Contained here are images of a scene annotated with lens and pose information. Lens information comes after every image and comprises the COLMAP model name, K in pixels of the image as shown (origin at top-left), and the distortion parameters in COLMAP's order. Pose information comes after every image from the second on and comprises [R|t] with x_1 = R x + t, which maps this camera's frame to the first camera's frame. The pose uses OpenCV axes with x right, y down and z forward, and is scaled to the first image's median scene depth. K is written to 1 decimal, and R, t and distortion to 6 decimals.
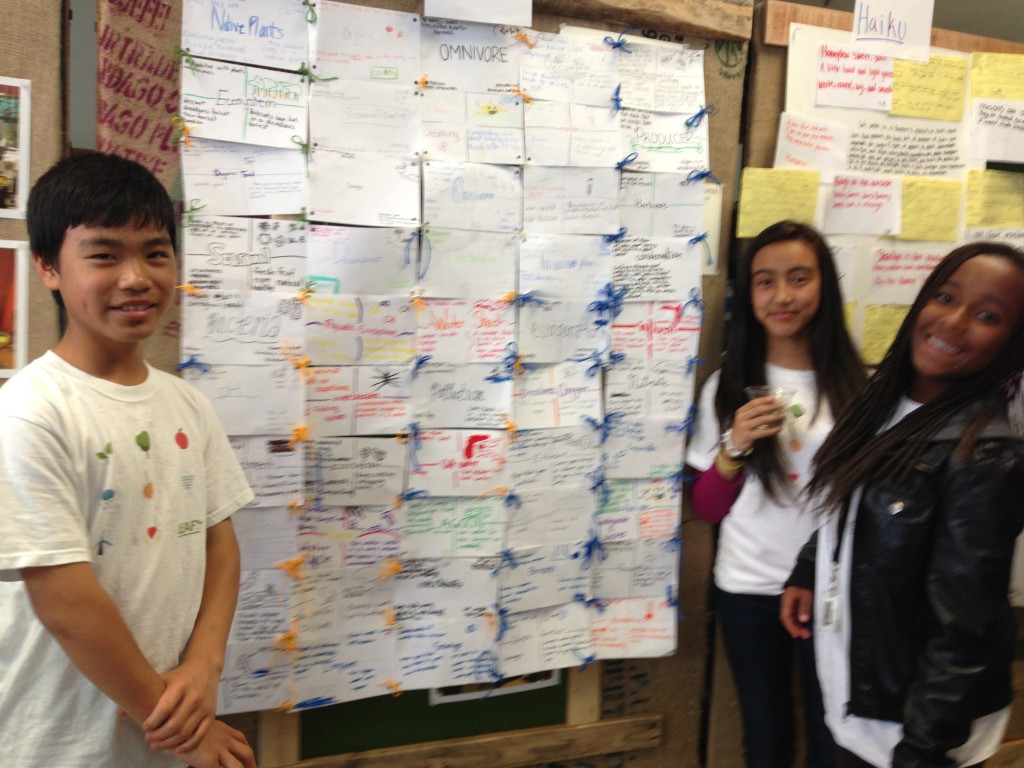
lens RADIAL K [[955.0, 0, 520.3], [0, 955.0, 381.0], [0, 0, 1]] dist [0.118988, -0.176892]
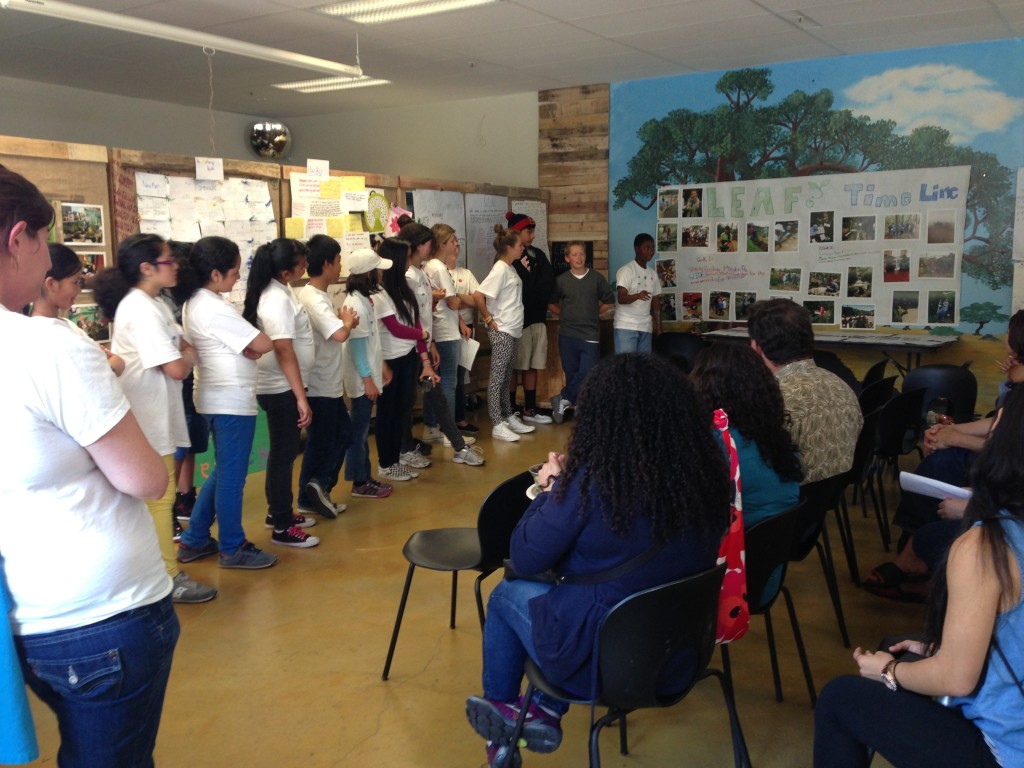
lens RADIAL K [[955.0, 0, 520.3], [0, 955.0, 381.0], [0, 0, 1]] dist [0.118988, -0.176892]
pose [[0.800956, -0.125538, 0.585415, -1.069329], [0.095230, 0.992036, 0.082441, 0.128173], [-0.591102, -0.010283, 0.806531, -2.038611]]
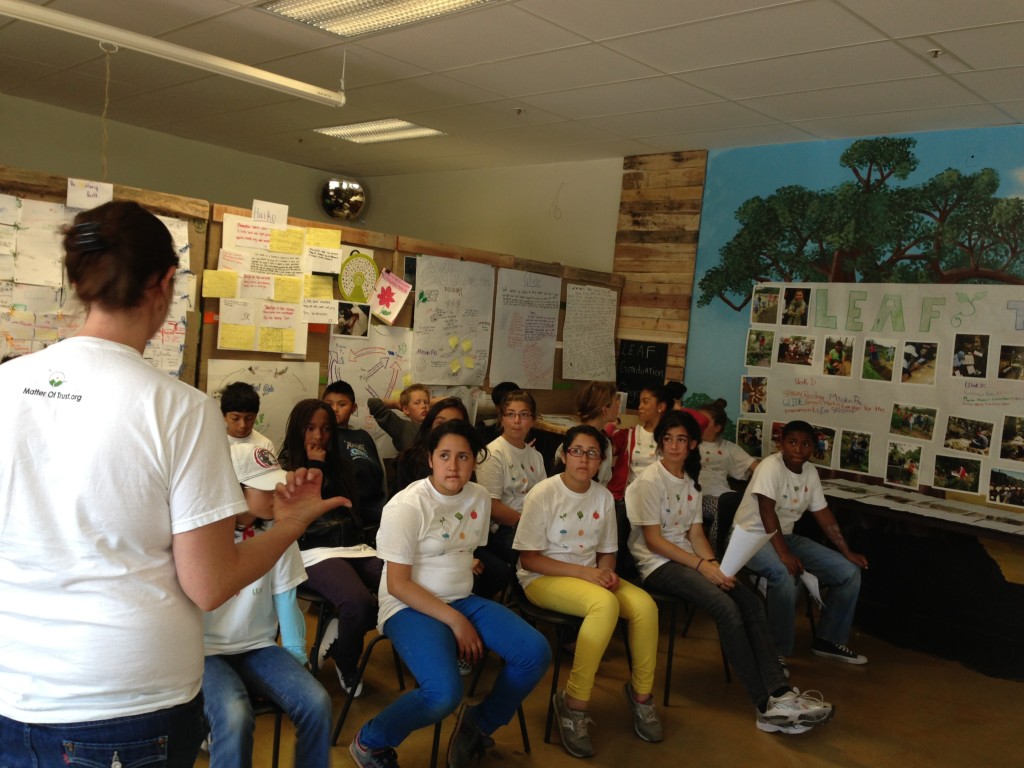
lens RADIAL K [[955.0, 0, 520.3], [0, 955.0, 381.0], [0, 0, 1]] dist [0.118988, -0.176892]
pose [[0.905117, 0.025222, 0.424413, -0.079282], [-0.017824, 0.999612, -0.021393, 0.104871], [-0.424788, 0.011799, 0.905216, -1.579716]]
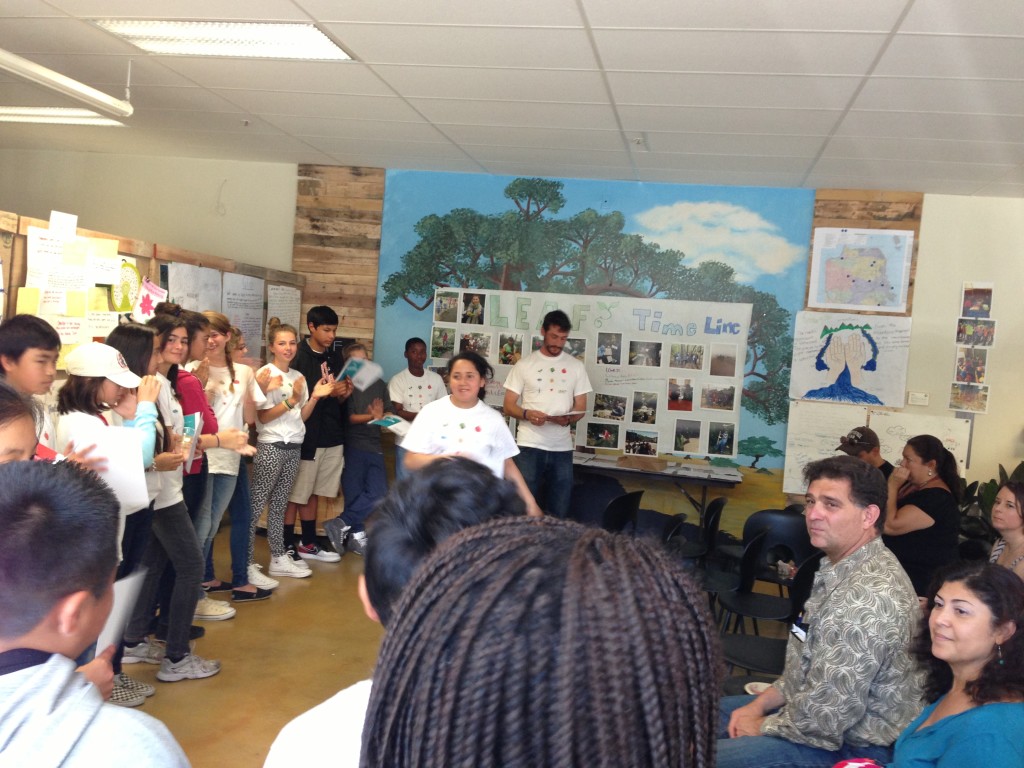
lens RADIAL K [[955.0, 0, 520.3], [0, 955.0, 381.0], [0, 0, 1]] dist [0.118988, -0.176892]
pose [[0.511290, -0.031736, 0.858822, -1.144359], [0.023525, 0.999460, 0.022928, -0.018940], [-0.859086, 0.008481, 0.511760, -1.222460]]
